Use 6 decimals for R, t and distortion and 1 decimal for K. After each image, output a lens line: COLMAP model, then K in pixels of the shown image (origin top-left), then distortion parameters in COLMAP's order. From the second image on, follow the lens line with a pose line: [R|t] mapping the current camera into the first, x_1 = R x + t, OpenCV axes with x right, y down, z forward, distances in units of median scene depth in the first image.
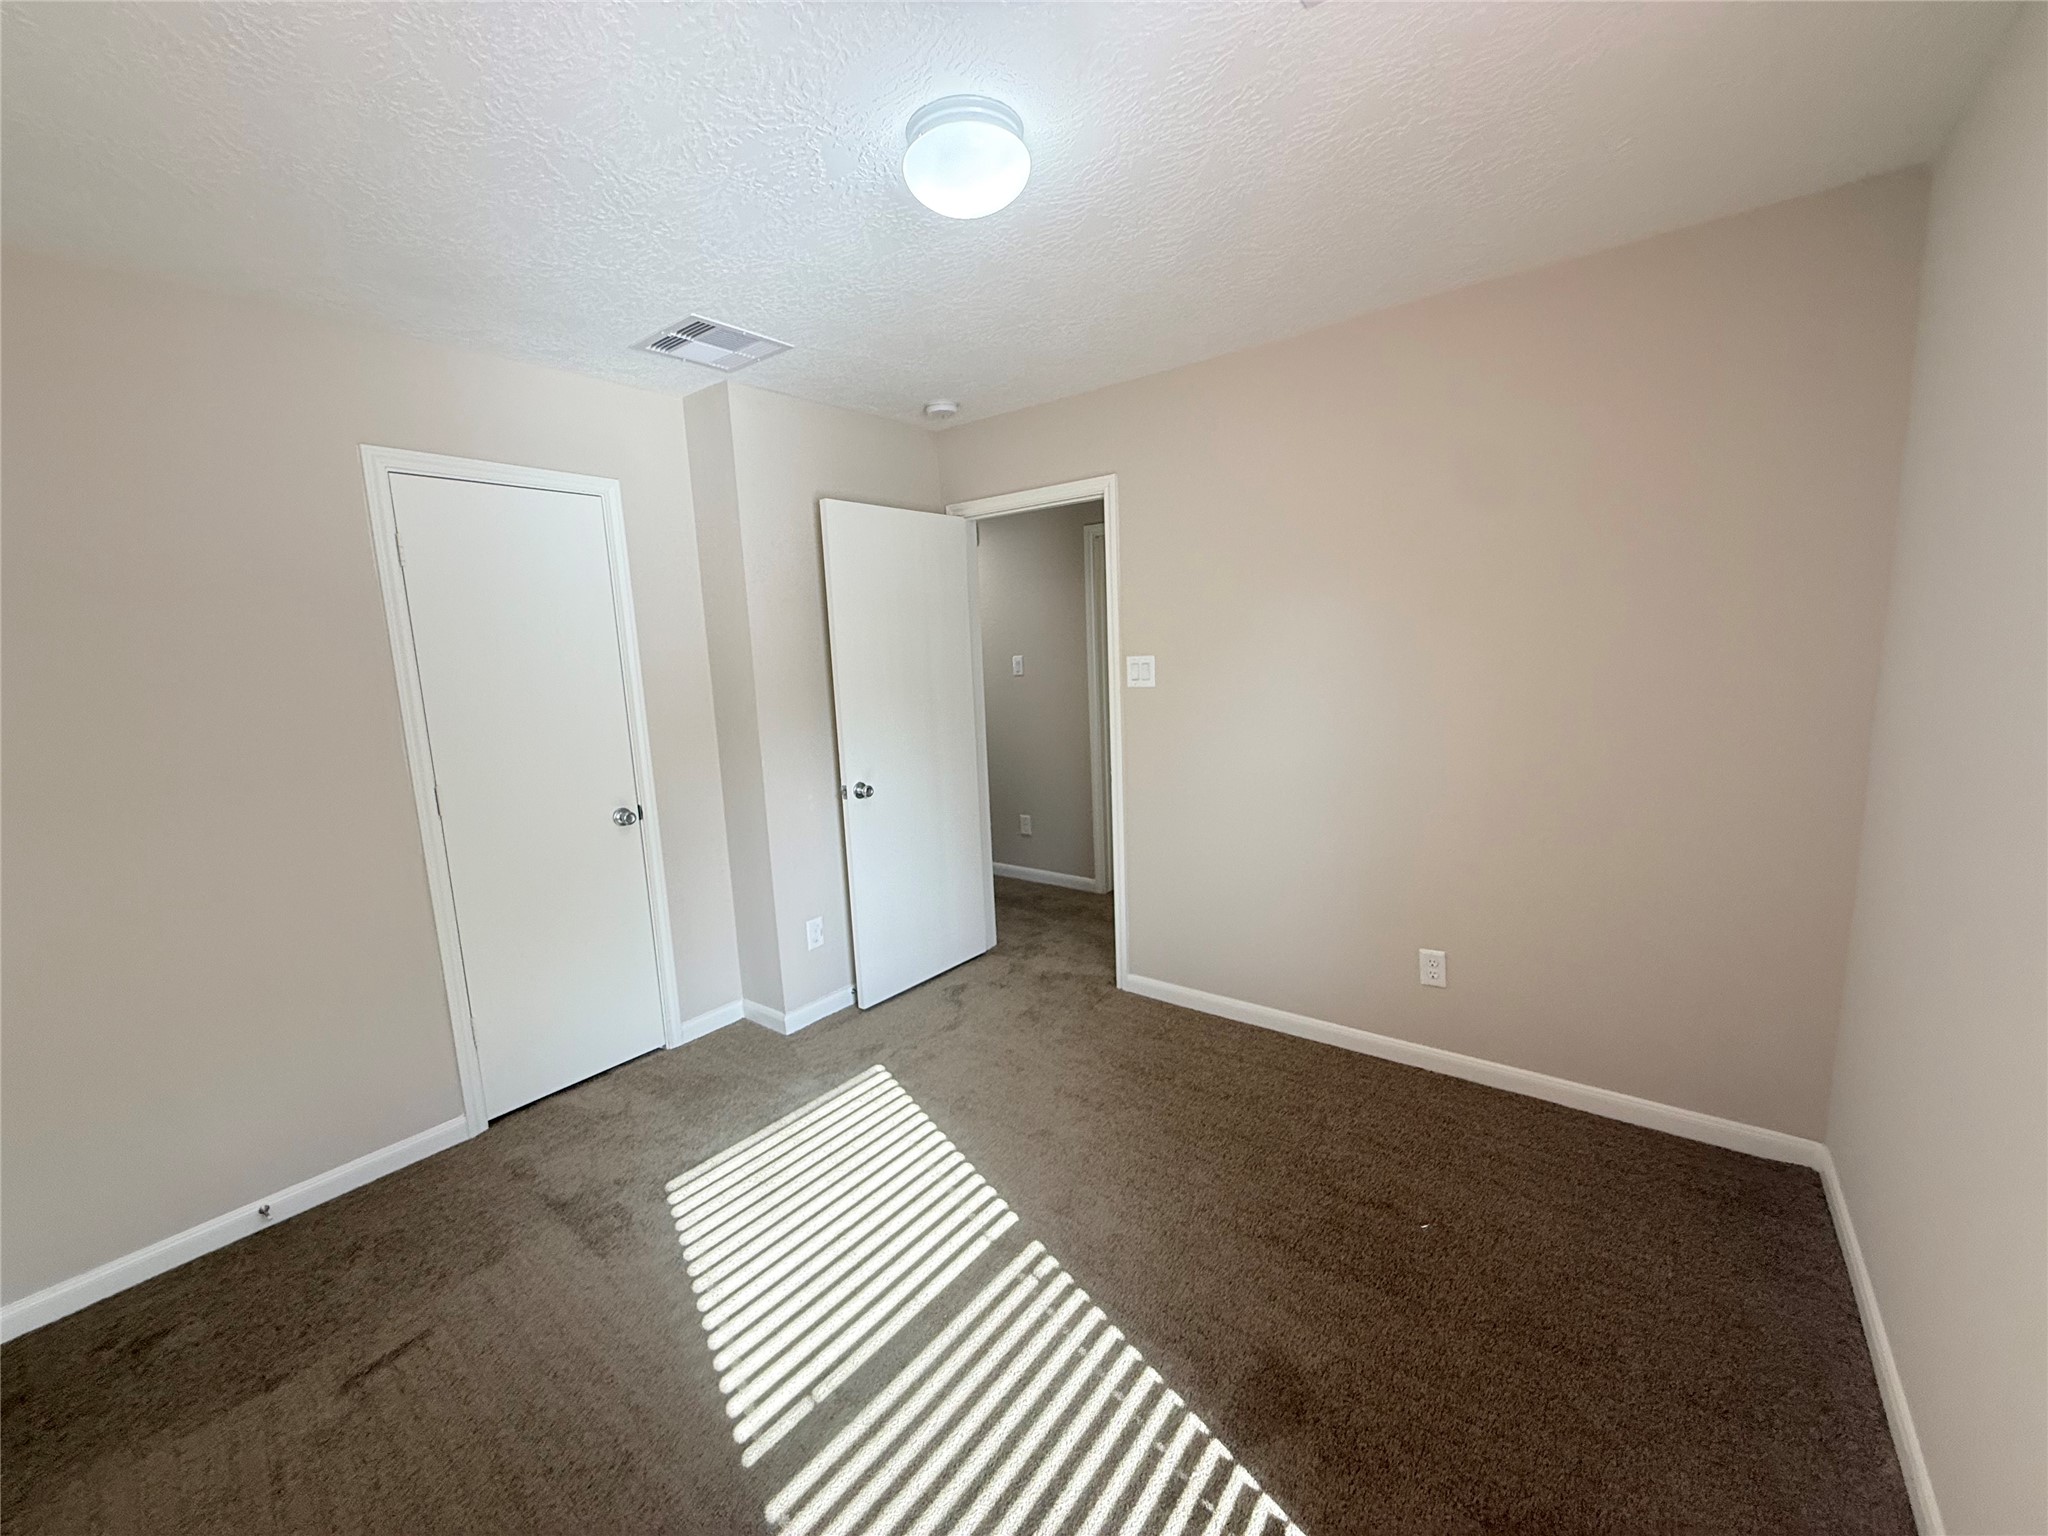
lens RADIAL K [[818.6, 0, 1022.0], [0, 818.6, 769.4], [0, 0, 1]] dist [-0.003341, -0.000049]
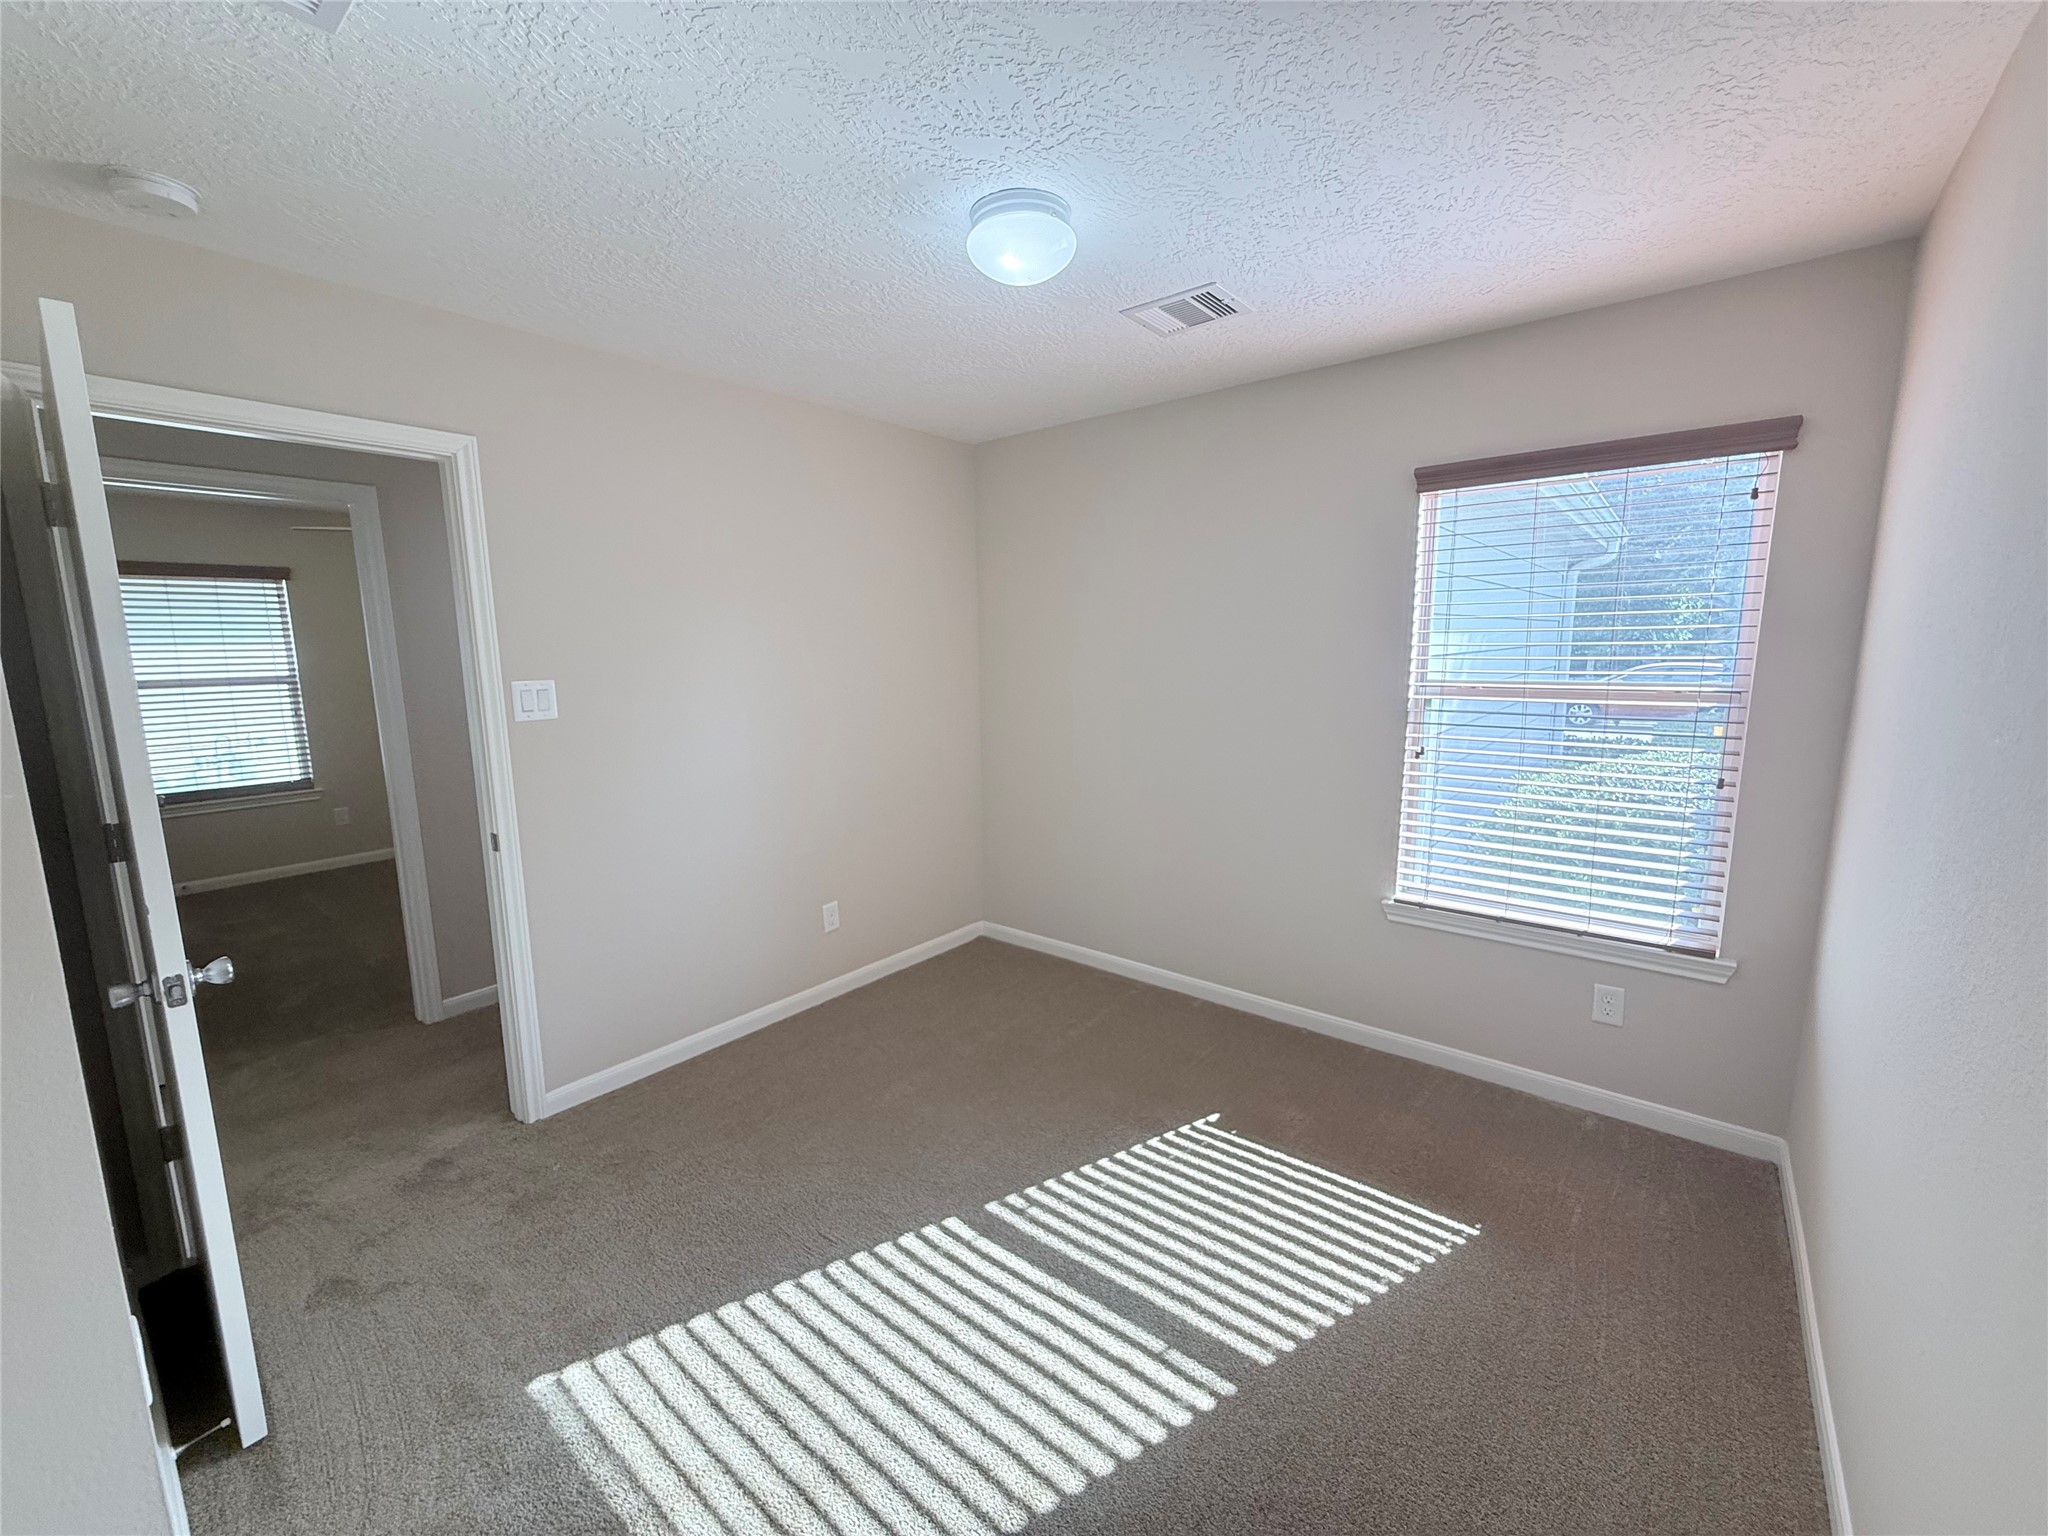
lens RADIAL K [[818.6, 0, 1022.7], [0, 818.6, 769.7], [0, 0, 1]] dist [-0.003341, -0.000049]
pose [[0.019046, -0.110495, 0.993694, -0.860154], [0.159312, 0.981512, 0.106087, -0.085595], [-0.987045, 0.156287, 0.036297, 0.709236]]
